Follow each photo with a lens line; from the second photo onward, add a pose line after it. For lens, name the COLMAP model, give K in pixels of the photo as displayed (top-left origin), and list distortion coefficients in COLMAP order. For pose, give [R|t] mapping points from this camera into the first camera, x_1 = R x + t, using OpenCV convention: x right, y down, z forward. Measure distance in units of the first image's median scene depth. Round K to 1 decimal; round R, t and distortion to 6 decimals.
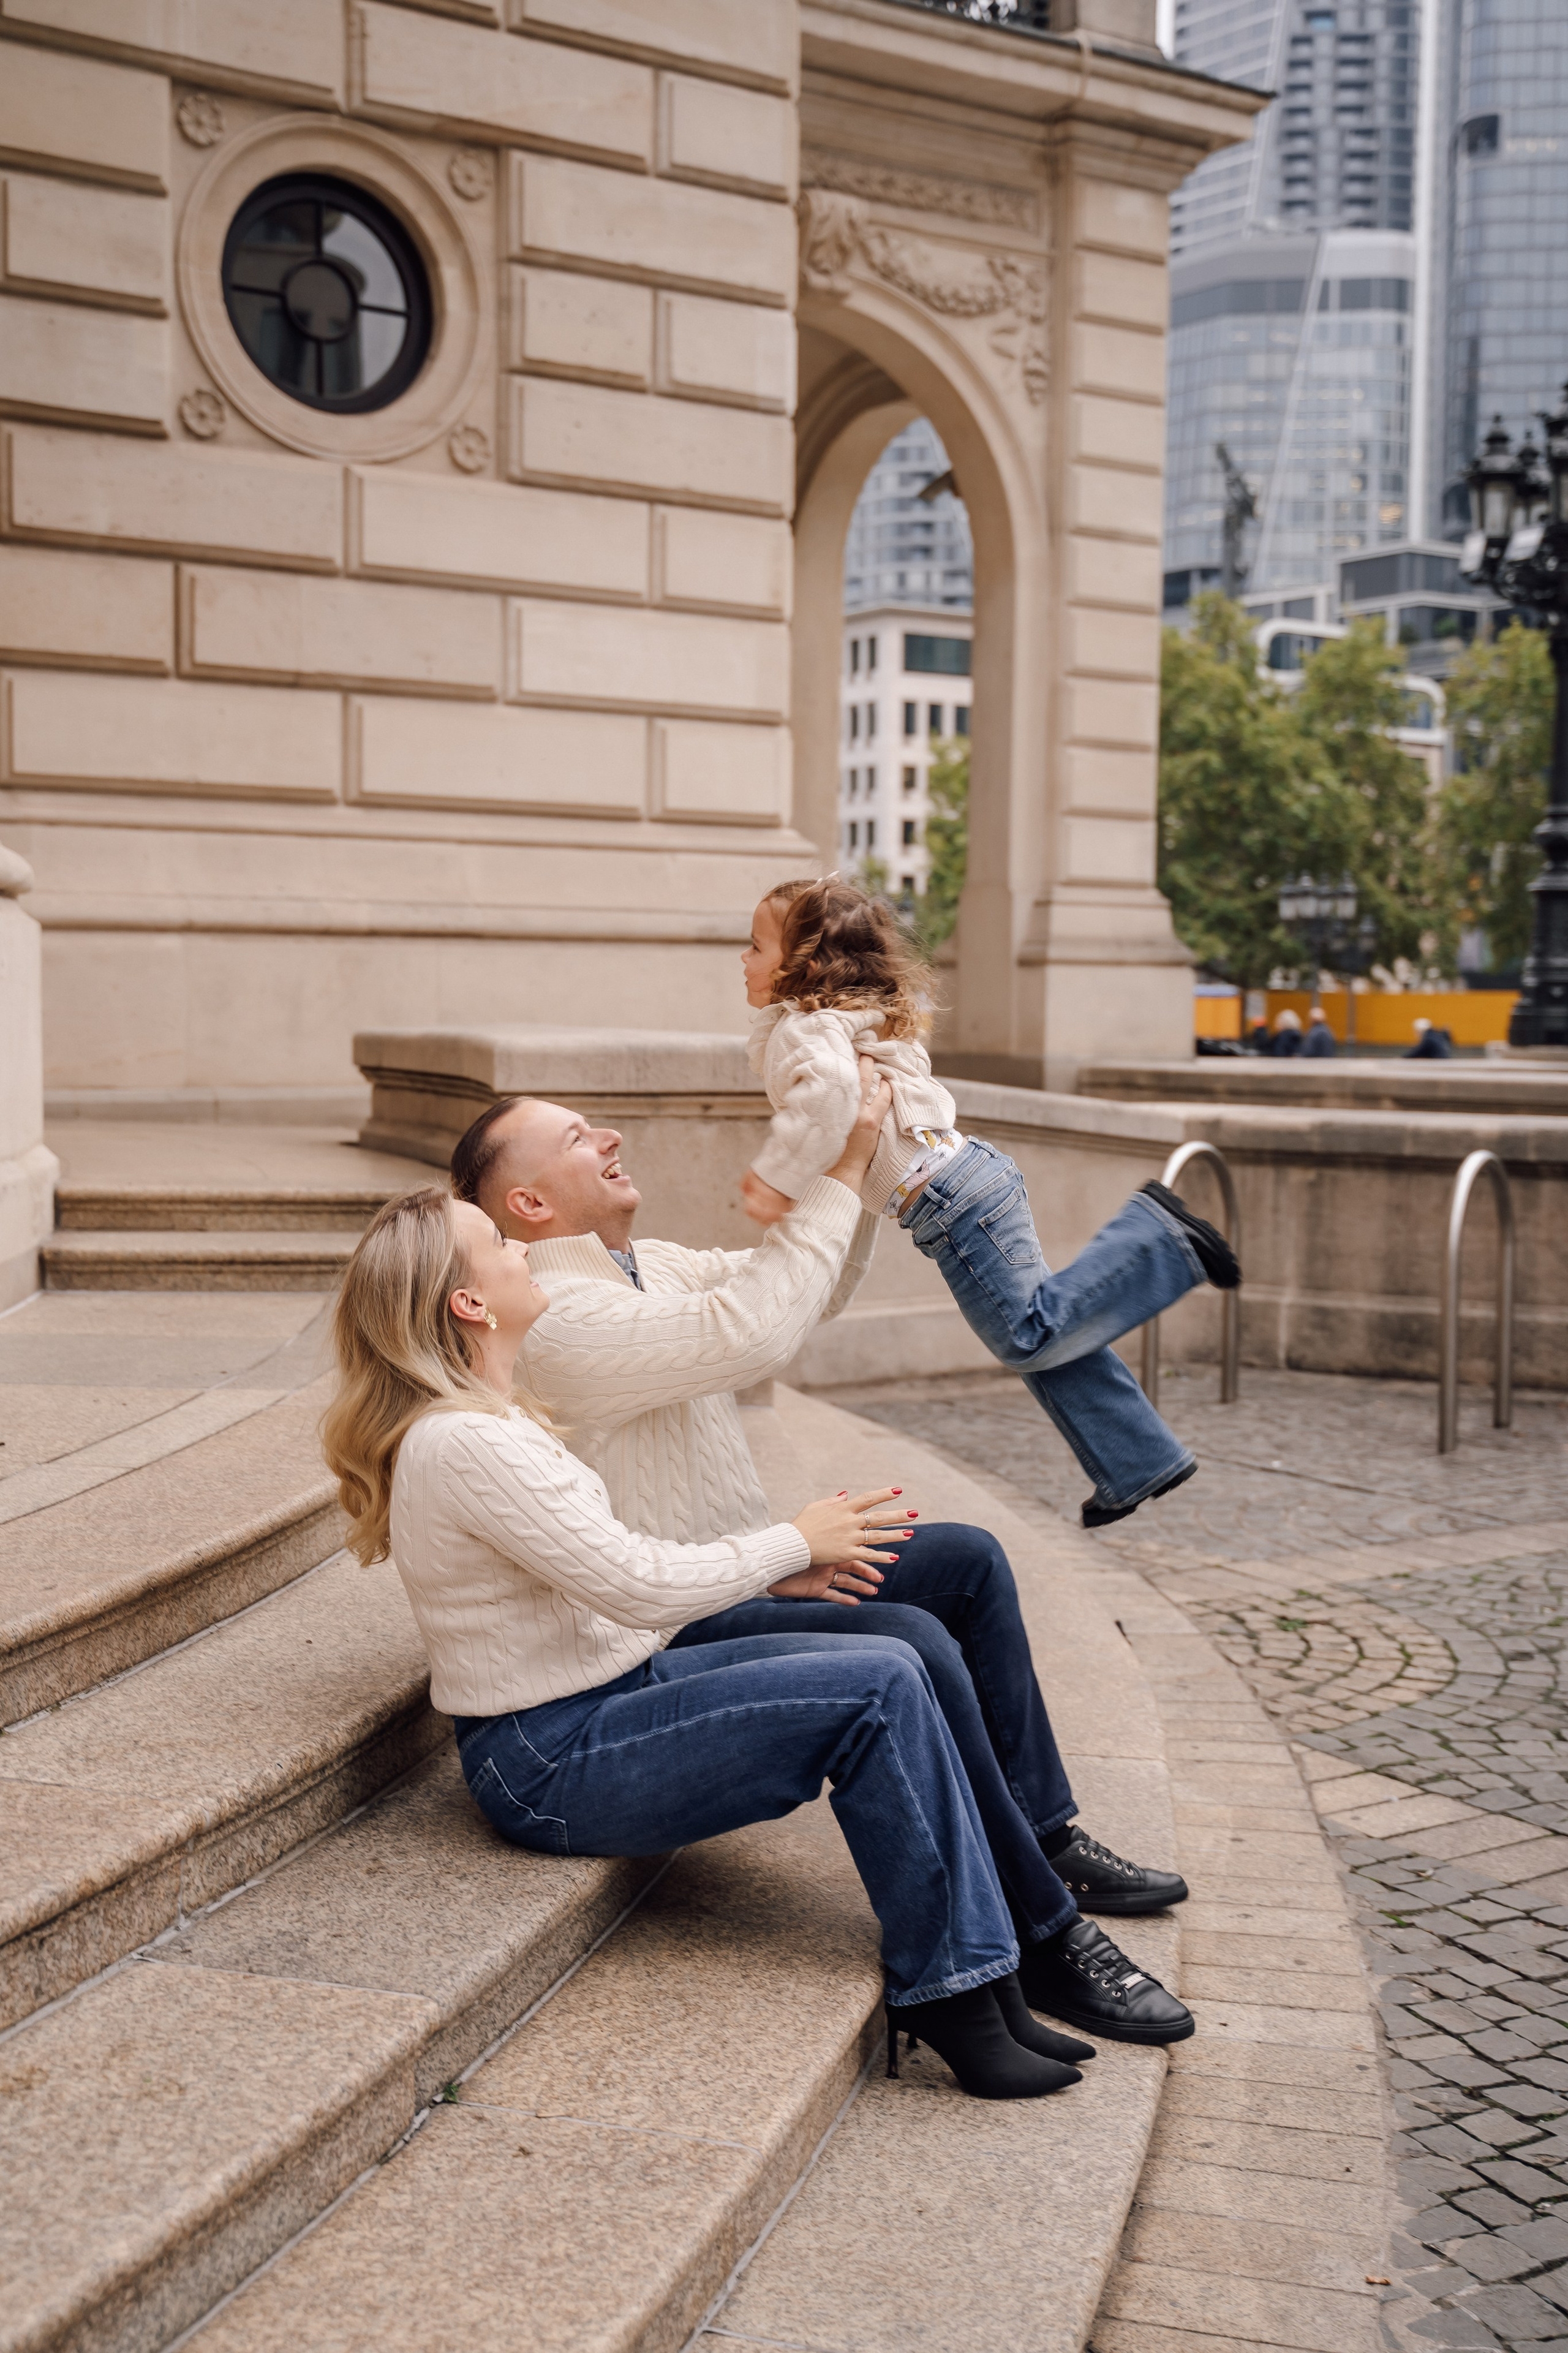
lens RADIAL K [[2731.8, 0, 784.0], [0, 2731.8, 1176.5], [0, 0, 1]] dist [0.012412, 0.072195]
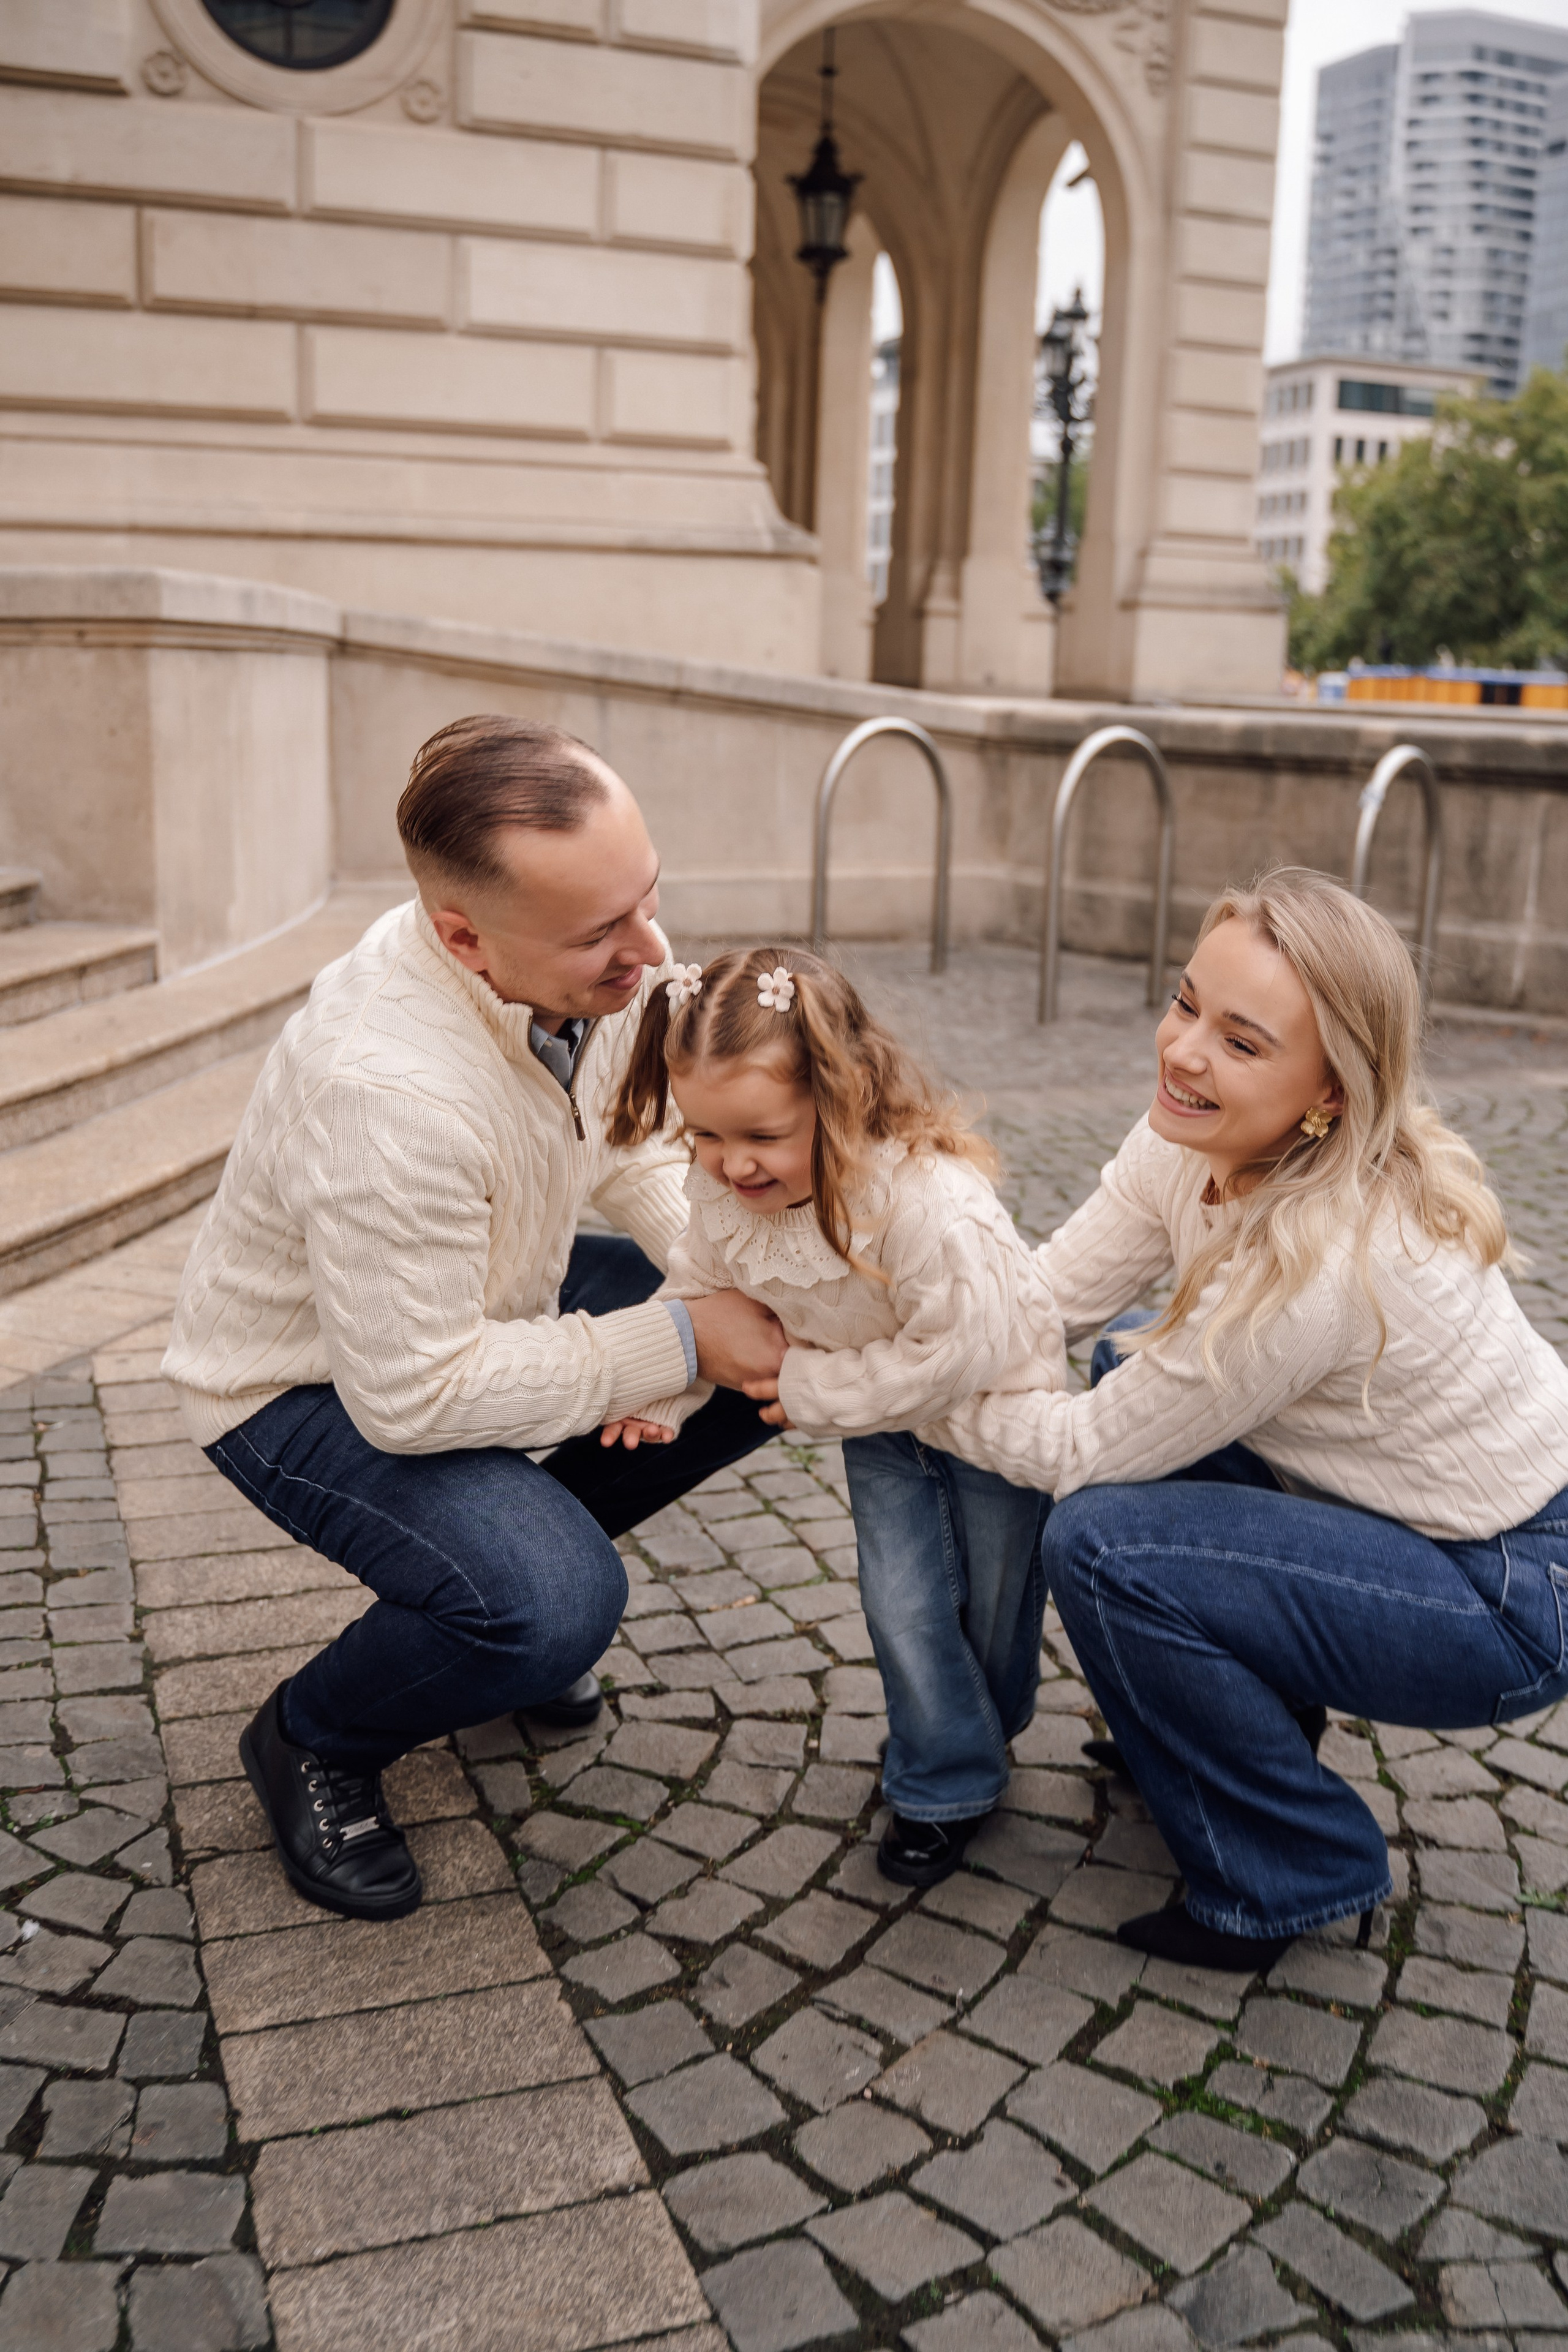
lens RADIAL K [[2112.6, 0, 775.8], [0, 2112.6, 1135.9], [0, 0, 1]] dist [-0.109359, 0.097087]
pose [[0.974127, 0.065379, -0.216338, 0.239687], [-0.032874, 0.988052, 0.150575, 0.020478], [0.223598, -0.139568, 0.964637, 0.164226]]
